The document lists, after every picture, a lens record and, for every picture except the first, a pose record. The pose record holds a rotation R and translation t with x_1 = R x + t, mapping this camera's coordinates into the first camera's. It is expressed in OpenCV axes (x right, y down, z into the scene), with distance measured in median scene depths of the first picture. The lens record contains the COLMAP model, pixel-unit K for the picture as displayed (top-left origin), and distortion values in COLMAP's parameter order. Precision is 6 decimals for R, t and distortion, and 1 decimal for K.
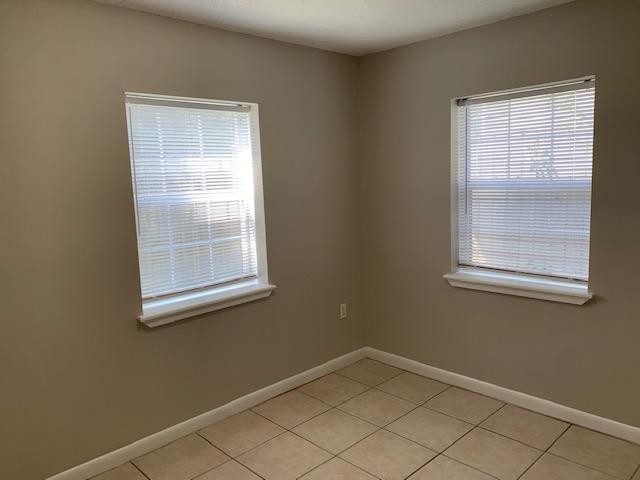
lens RADIAL K [[491.2, 0, 319.9], [0, 491.2, 229.2], [0, 0, 1]] dist [0.198646, 0.000123]
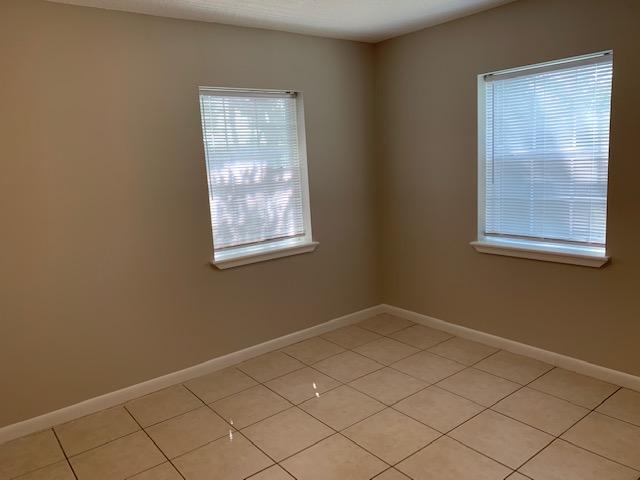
lens RADIAL K [[485.8, 0, 320.0], [0, 485.8, 240.0], [0, 0, 1]] dist [0.003768, 0.001514]
pose [[0.987217, -0.010276, -0.159053, 0.095501], [0.021432, 0.997415, 0.068582, 0.008872], [0.157937, -0.071114, 0.984885, -0.080192]]
